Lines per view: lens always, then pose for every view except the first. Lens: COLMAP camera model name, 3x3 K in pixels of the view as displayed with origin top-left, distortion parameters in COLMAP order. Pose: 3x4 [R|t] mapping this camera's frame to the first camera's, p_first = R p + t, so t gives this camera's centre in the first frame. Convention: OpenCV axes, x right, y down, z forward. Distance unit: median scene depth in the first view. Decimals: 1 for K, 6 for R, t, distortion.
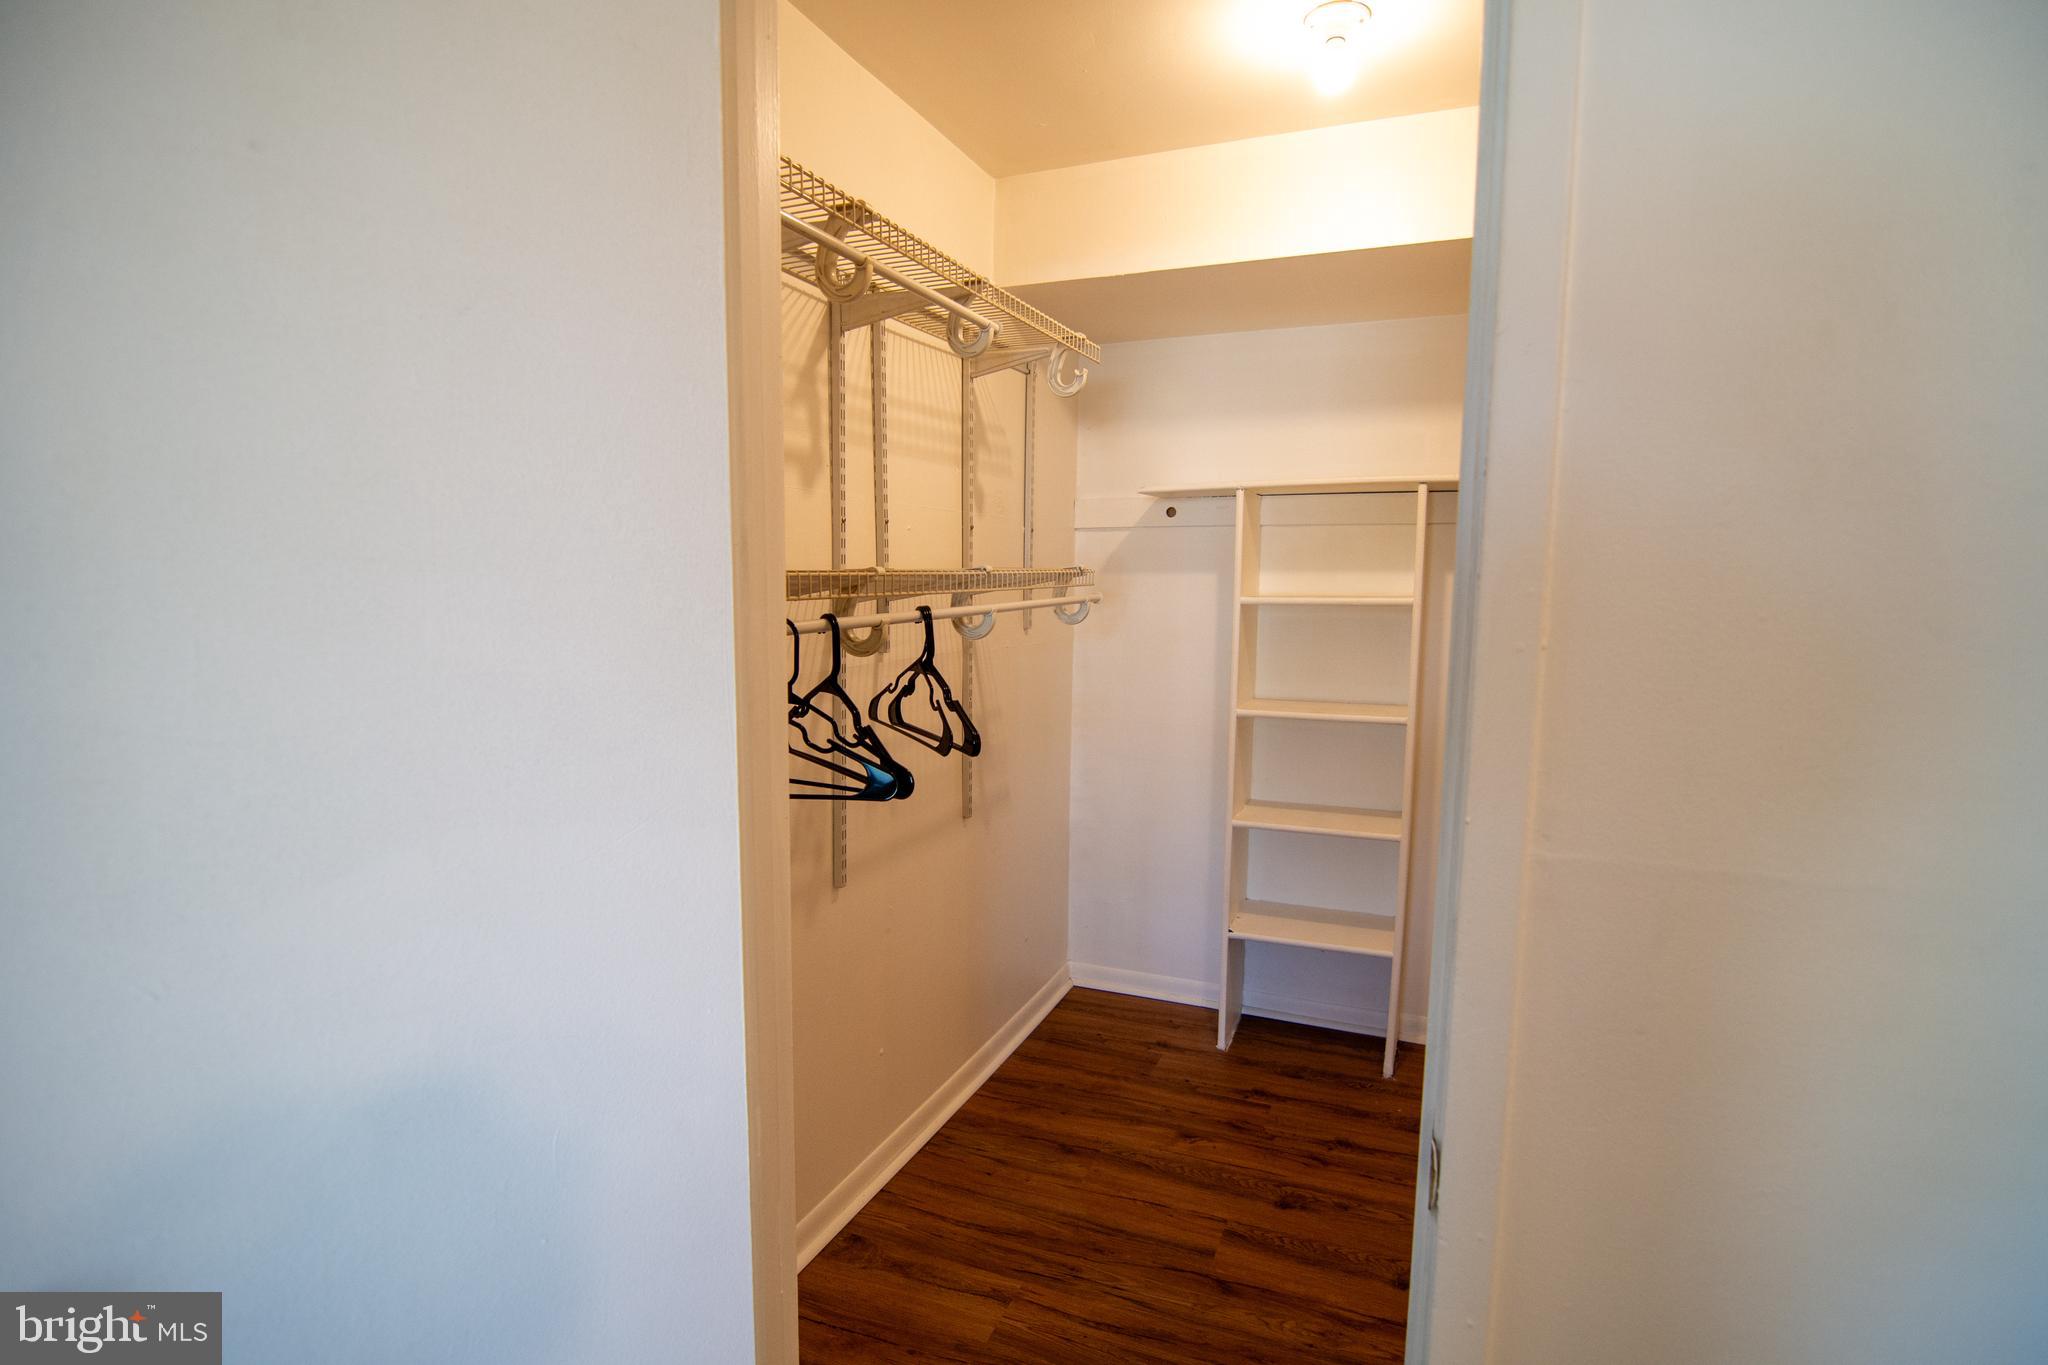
lens RADIAL K [[994.7, 0, 1021.2], [0, 994.7, 685.6], [0, 0, 1]] dist [-0.031350, -0.001618]
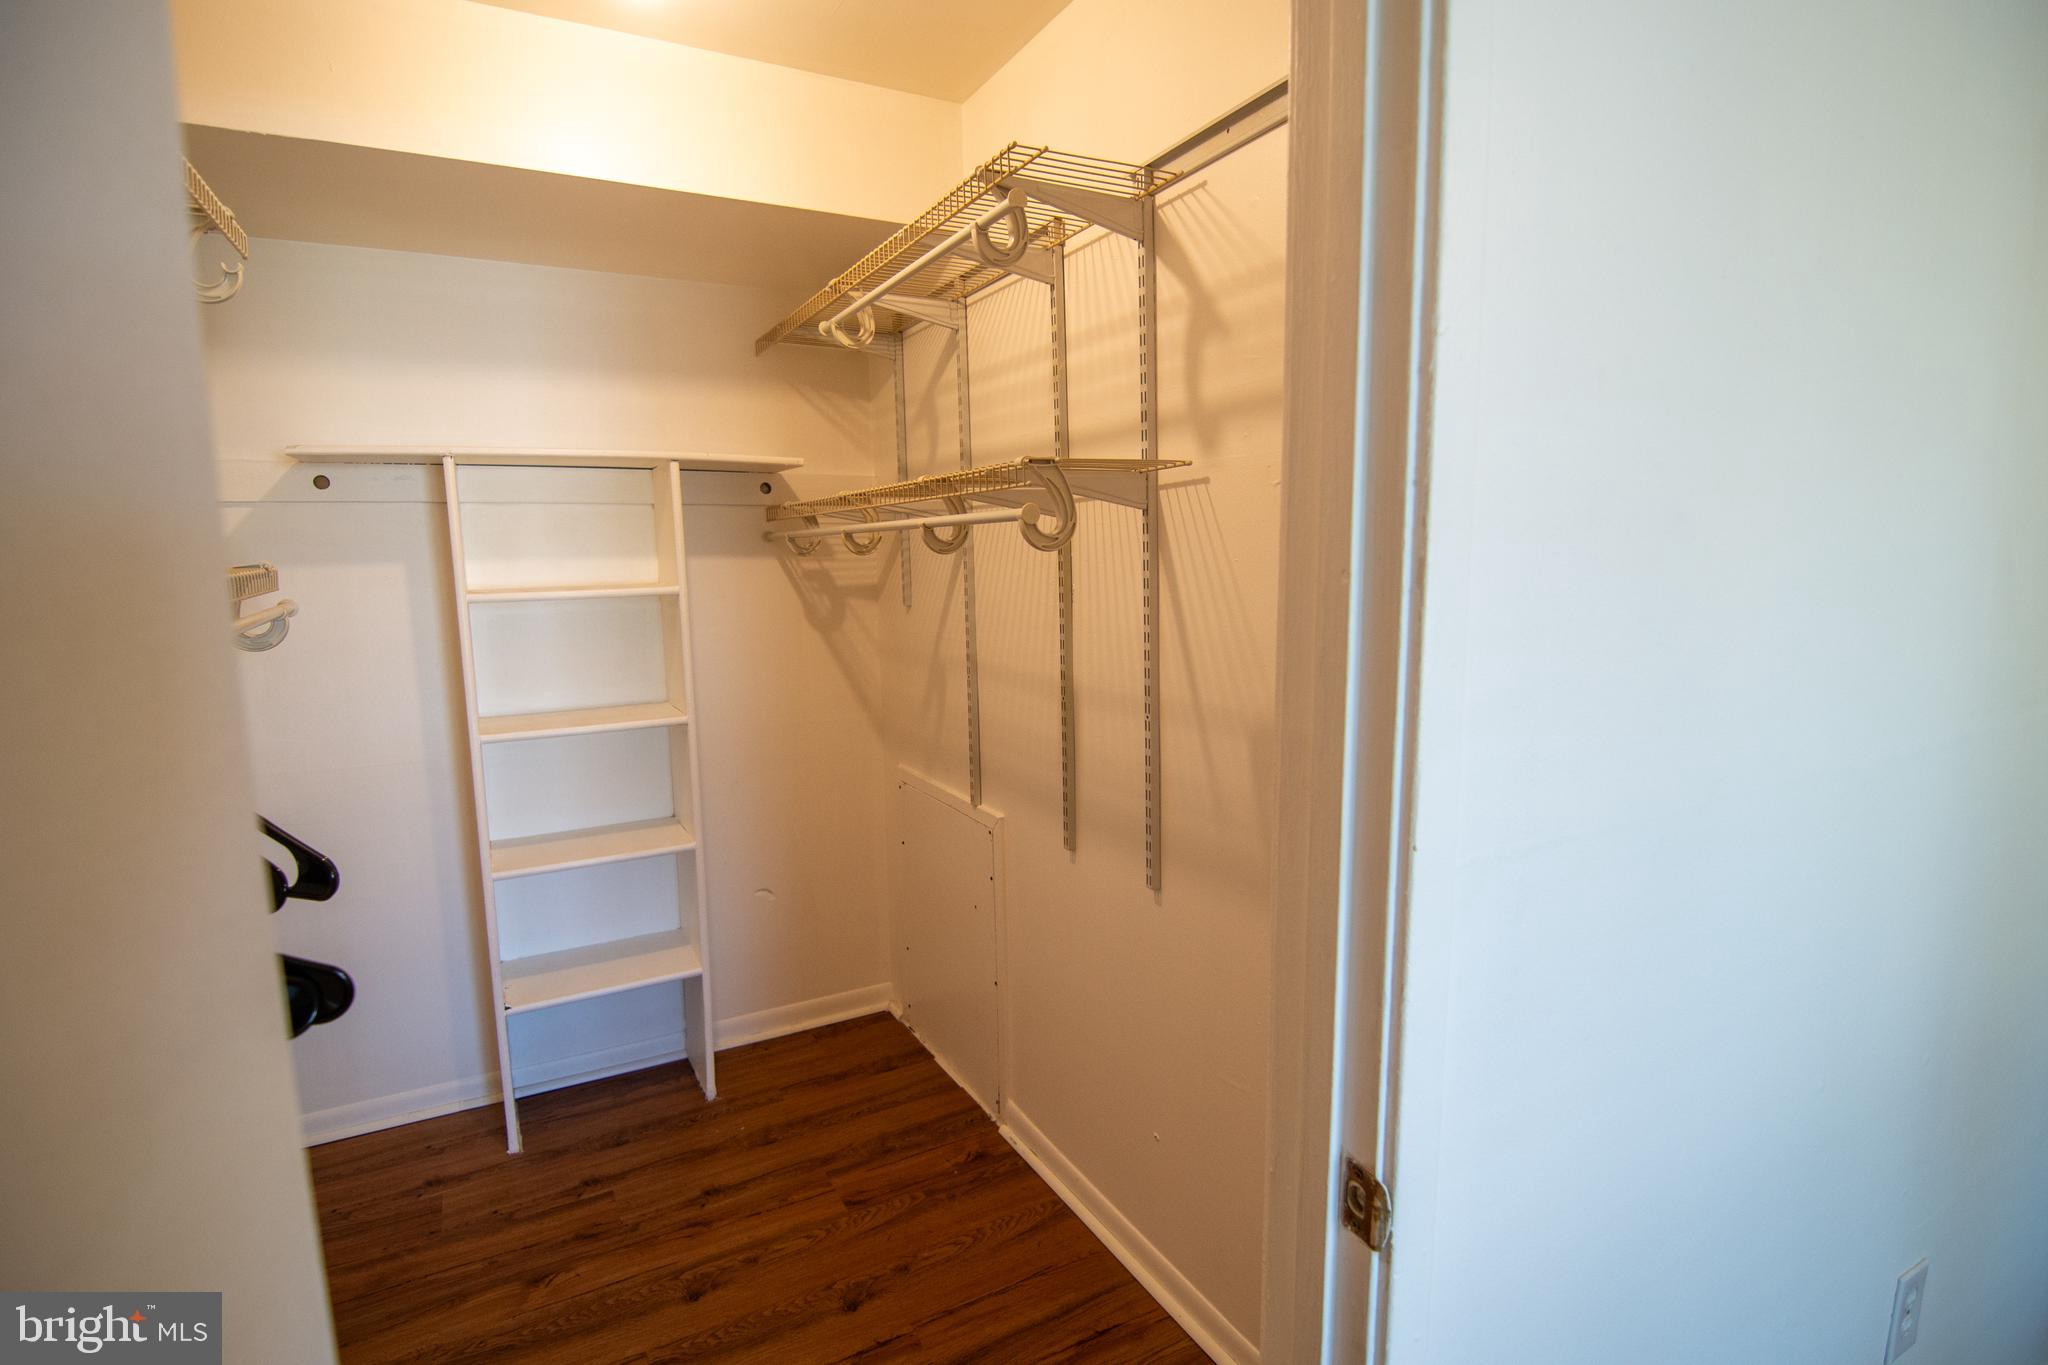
lens RADIAL K [[994.7, 0, 1020.0], [0, 994.7, 682.1], [0, 0, 1]] dist [-0.031350, -0.001618]
pose [[0.617599, -0.115790, 0.777923, -0.131878], [0.100574, 0.992610, 0.067899, -0.029783], [-0.780036, 0.036304, 0.624680, 0.178324]]
